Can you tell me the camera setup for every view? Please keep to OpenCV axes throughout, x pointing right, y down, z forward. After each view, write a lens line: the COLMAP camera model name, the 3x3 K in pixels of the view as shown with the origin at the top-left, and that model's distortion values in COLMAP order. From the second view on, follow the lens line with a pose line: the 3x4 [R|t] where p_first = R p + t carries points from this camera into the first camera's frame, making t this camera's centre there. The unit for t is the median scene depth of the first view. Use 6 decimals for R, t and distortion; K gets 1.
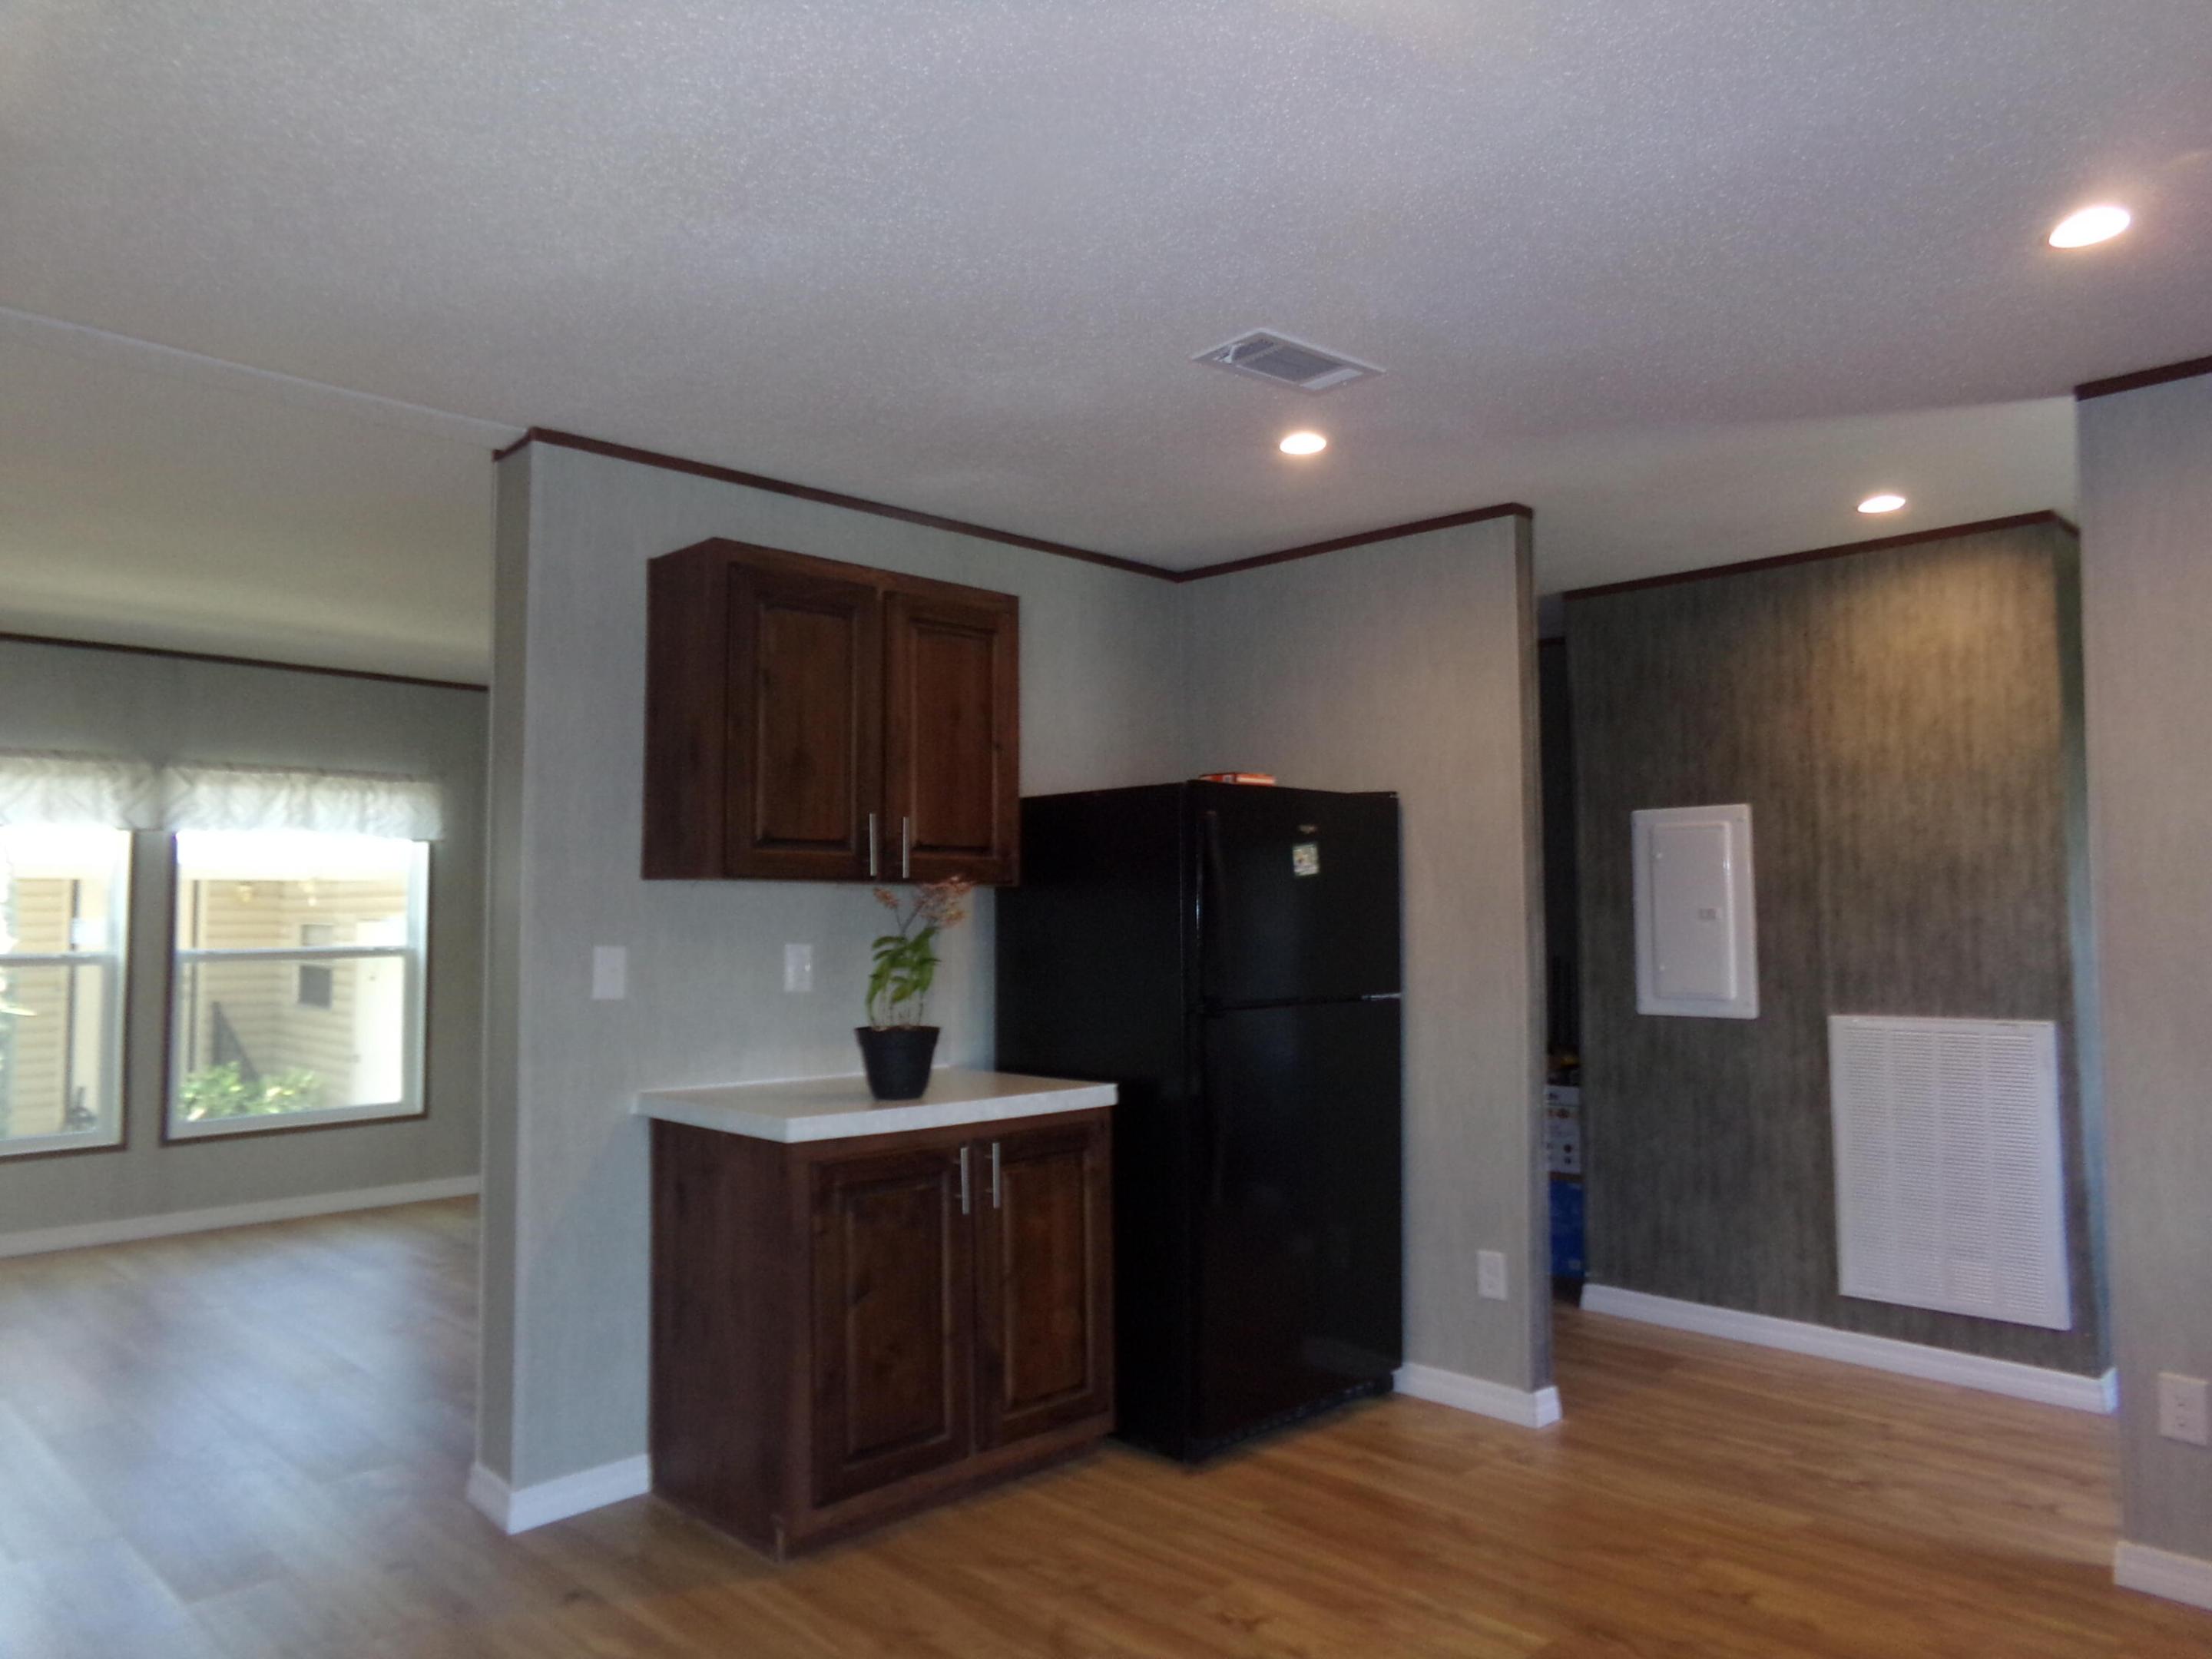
lens RADIAL K [[1517.9, 0, 1099.1], [0, 1517.9, 835.8], [0, 0, 1]] dist [-0.046002, 0.078939]
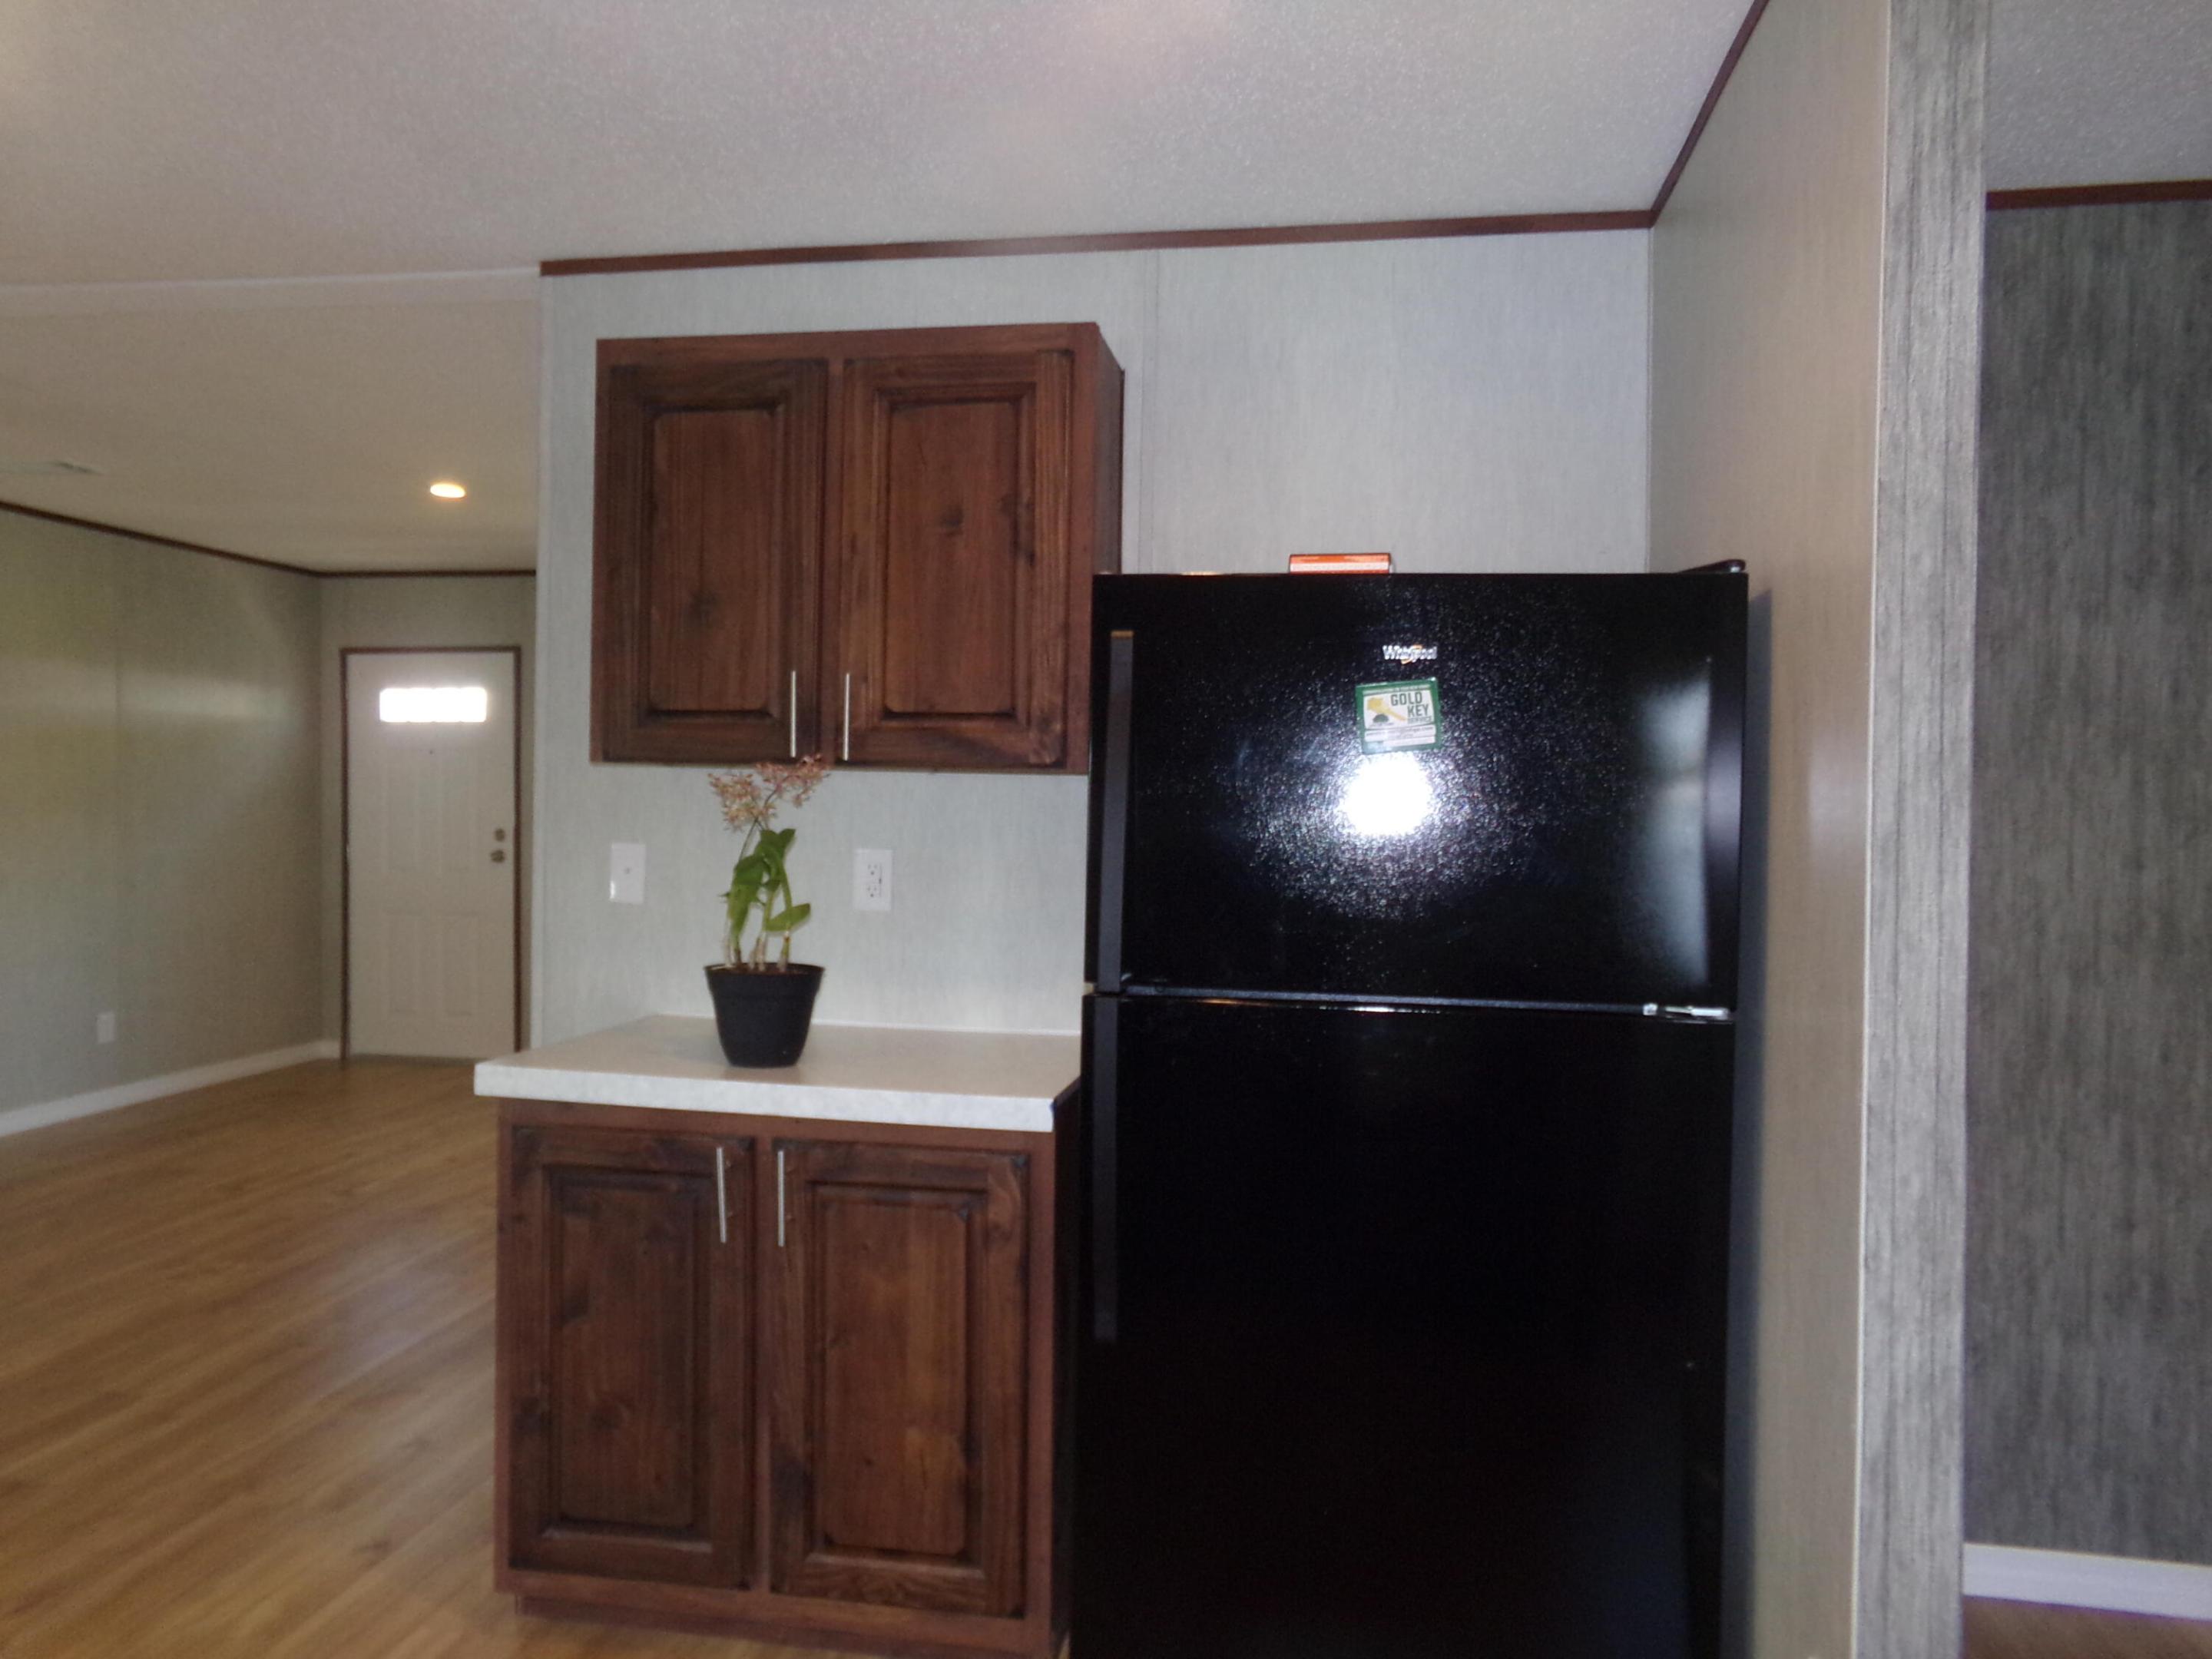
lens RADIAL K [[1517.9, 0, 1094.1], [0, 1517.9, 821.7], [0, 0, 1]] dist [-0.046002, 0.078939]
pose [[0.579805, 0.022185, -0.814453, 0.448886], [0.024510, 0.998702, 0.044652, 0.024026], [0.814387, -0.045851, 0.578509, 0.589748]]
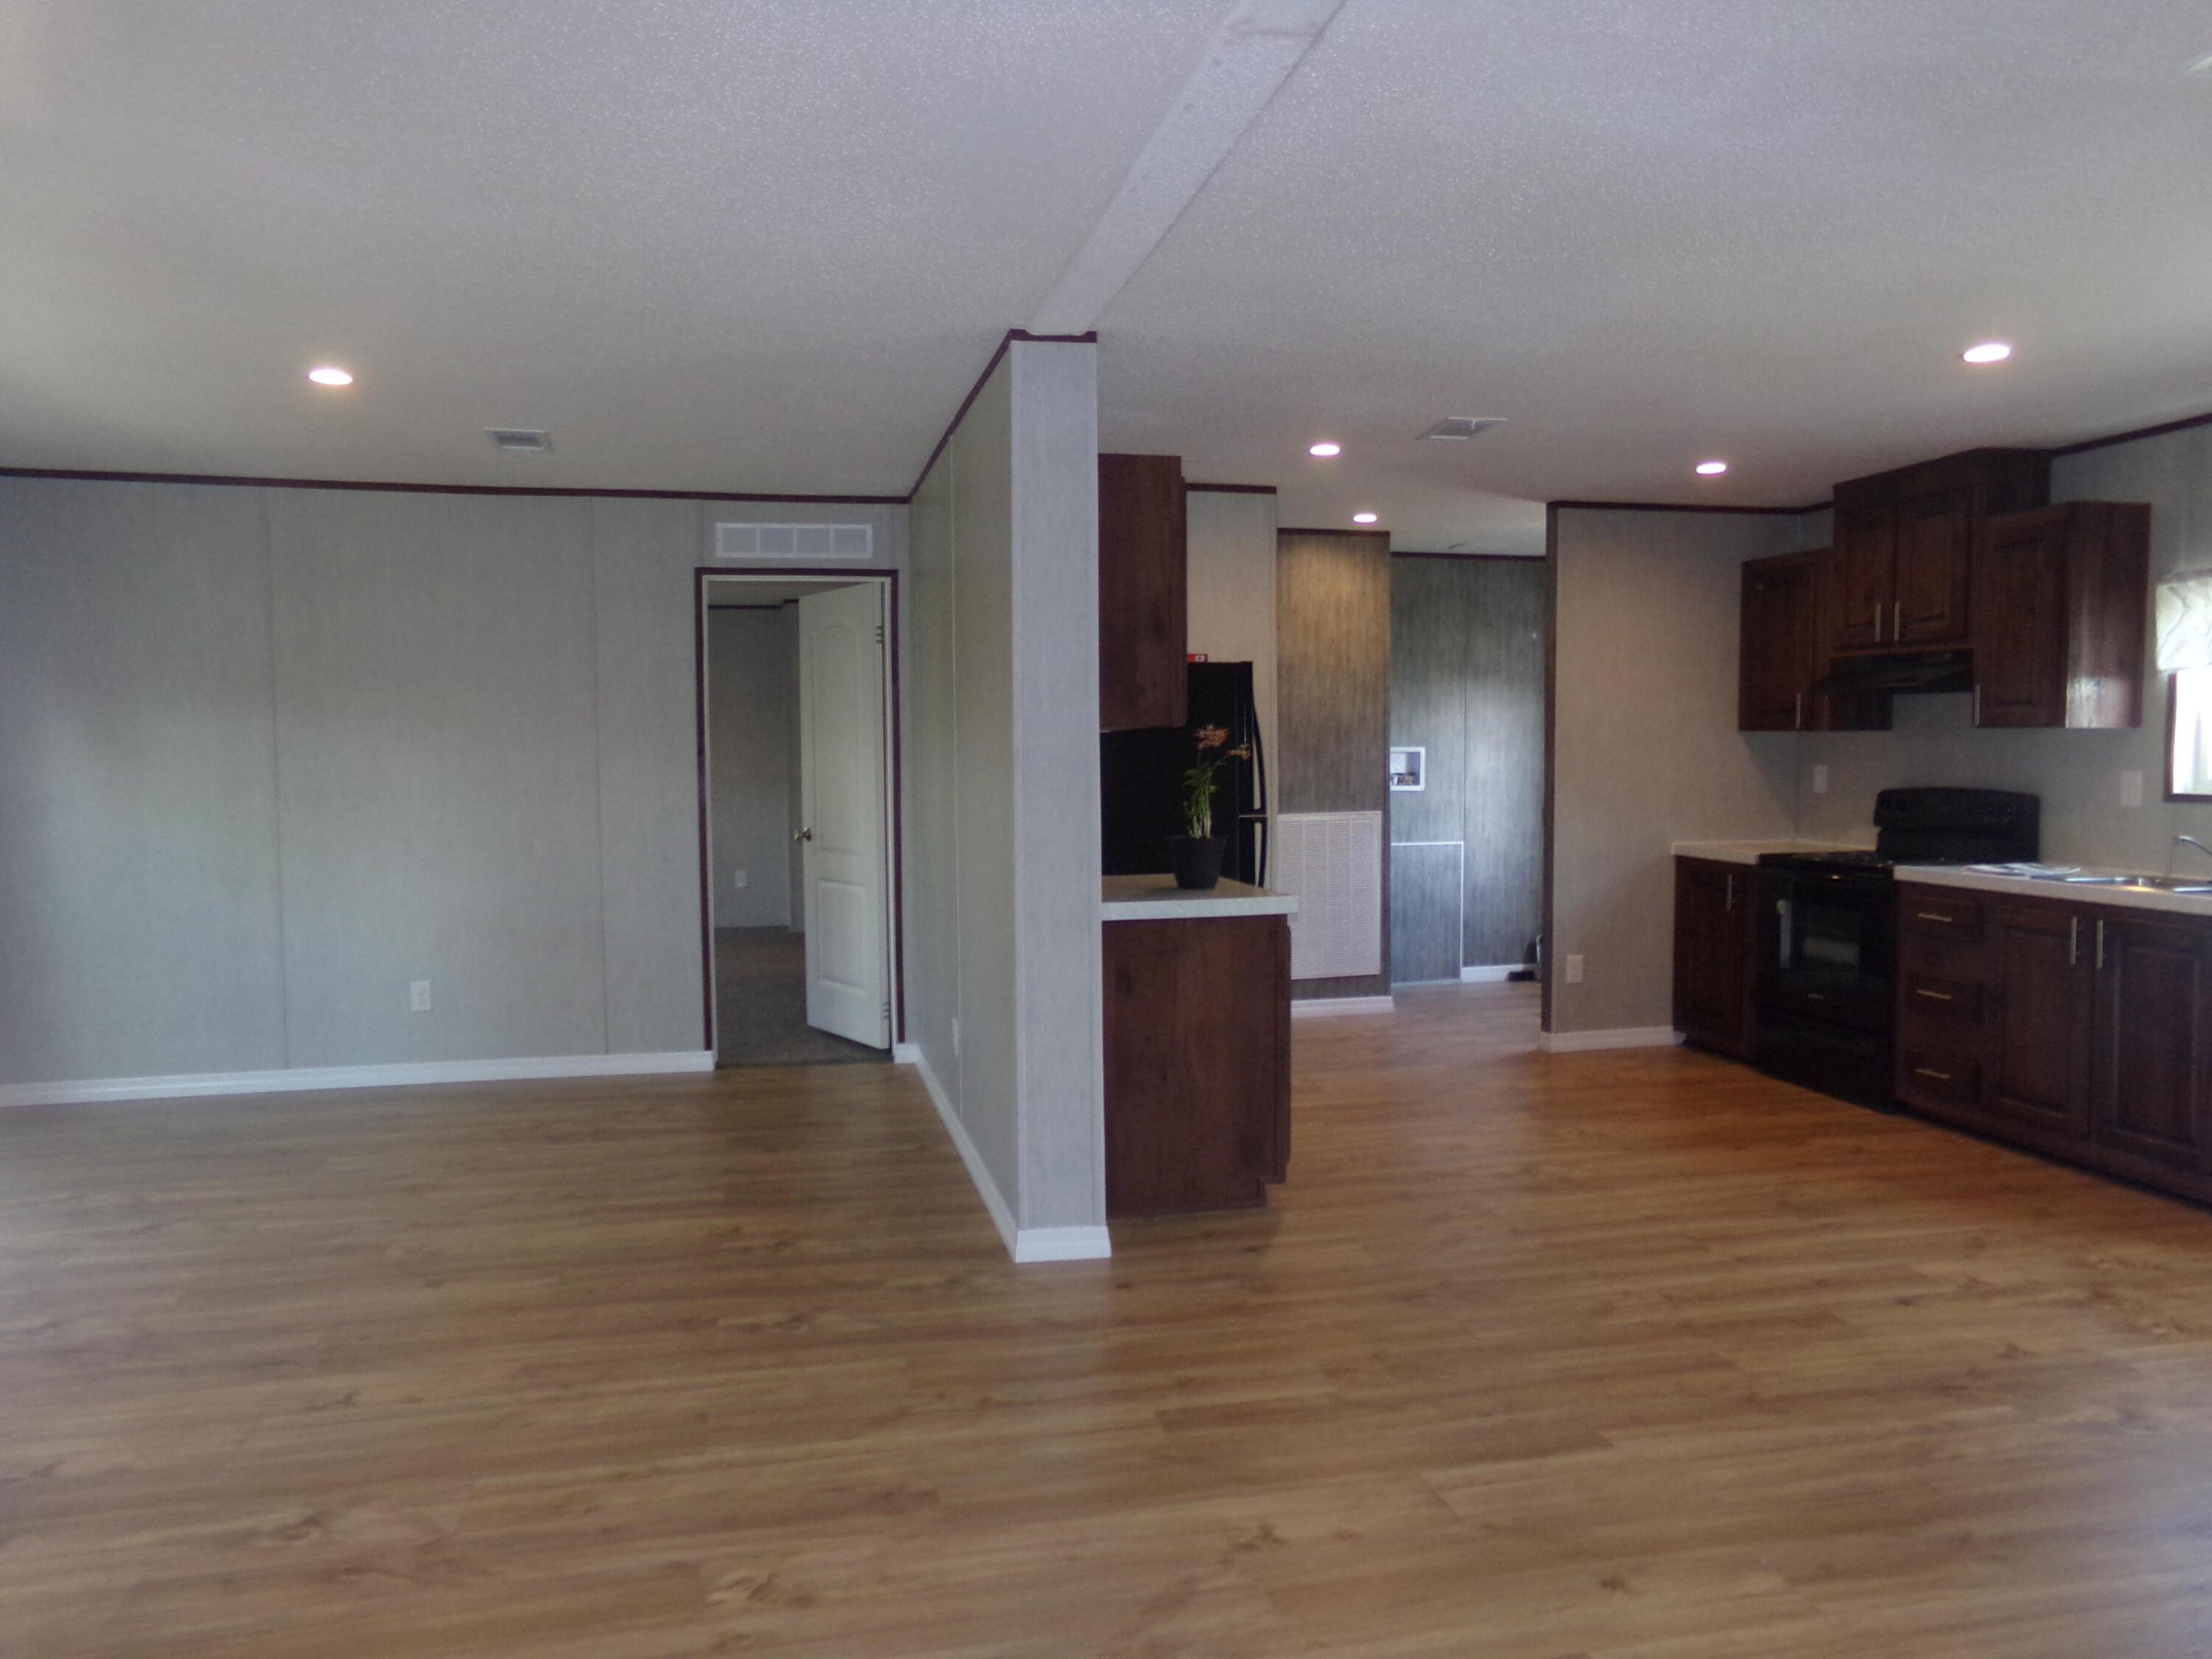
lens RADIAL K [[1517.9, 0, 1118.5], [0, 1517.9, 830.3], [0, 0, 1]] dist [-0.046002, 0.078939]
pose [[0.528905, -0.045457, 0.847463, -1.086207], [-0.036595, 0.996414, 0.076286, 0.016631], [-0.847892, -0.071361, 0.525345, 0.287080]]
